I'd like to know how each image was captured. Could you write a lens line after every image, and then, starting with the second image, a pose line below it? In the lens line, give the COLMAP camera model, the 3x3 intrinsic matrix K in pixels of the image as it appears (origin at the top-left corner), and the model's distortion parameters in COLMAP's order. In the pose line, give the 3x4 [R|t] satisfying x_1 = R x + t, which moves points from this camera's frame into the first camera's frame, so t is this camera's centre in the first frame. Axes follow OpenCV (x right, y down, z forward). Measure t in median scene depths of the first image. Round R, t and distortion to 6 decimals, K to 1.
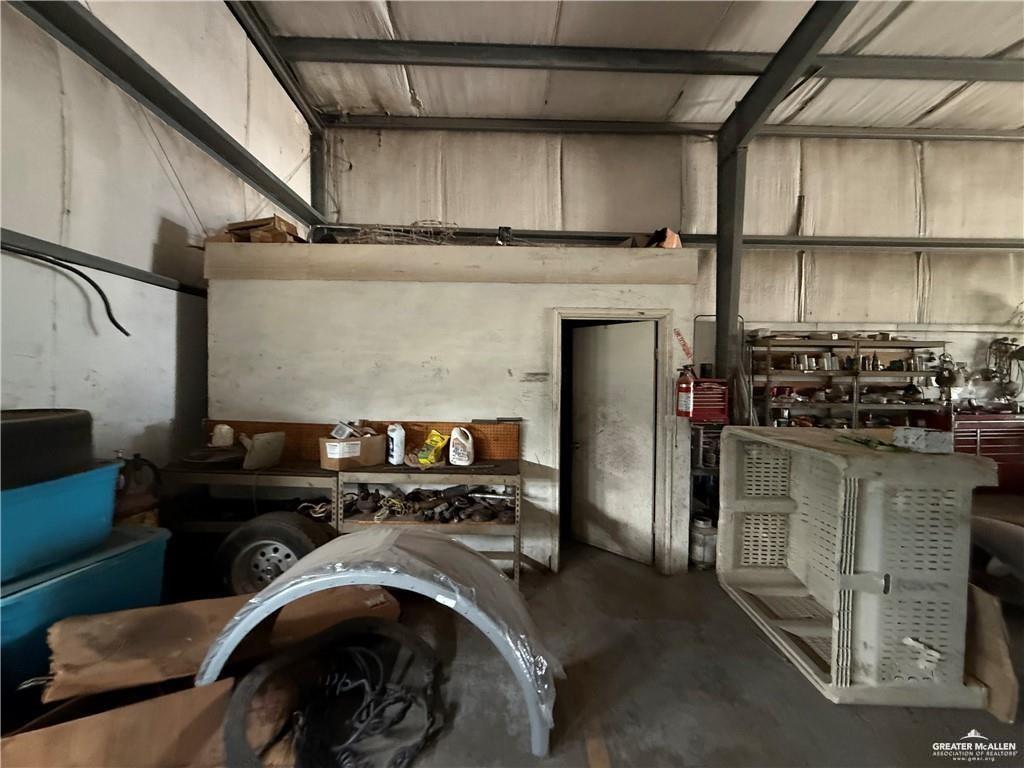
lens RADIAL K [[407.9, 0, 513.7], [0, 407.9, 384.8], [0, 0, 1]] dist [-0.000436, 0.000222]
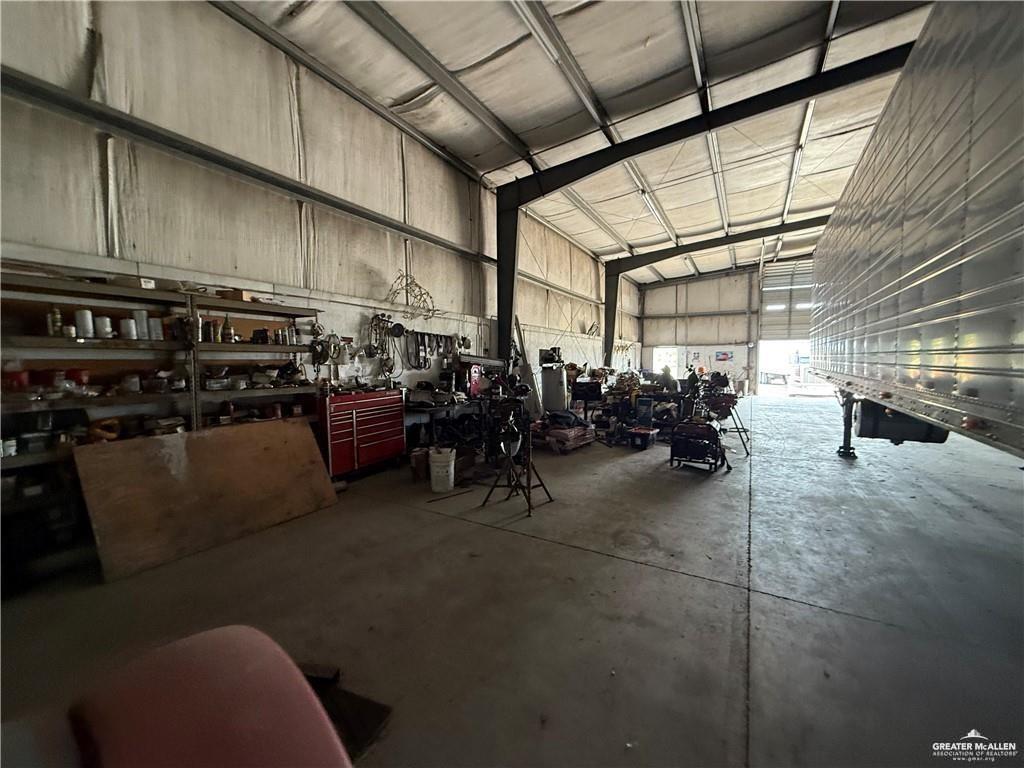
lens RADIAL K [[407.9, 0, 513.7], [0, 407.9, 384.8], [0, 0, 1]] dist [-0.000436, 0.000222]
pose [[0.514389, -0.060593, 0.855414, 0.501399], [0.019589, 0.998071, 0.058919, 0.004853], [-0.857333, -0.013550, 0.514583, 0.208149]]
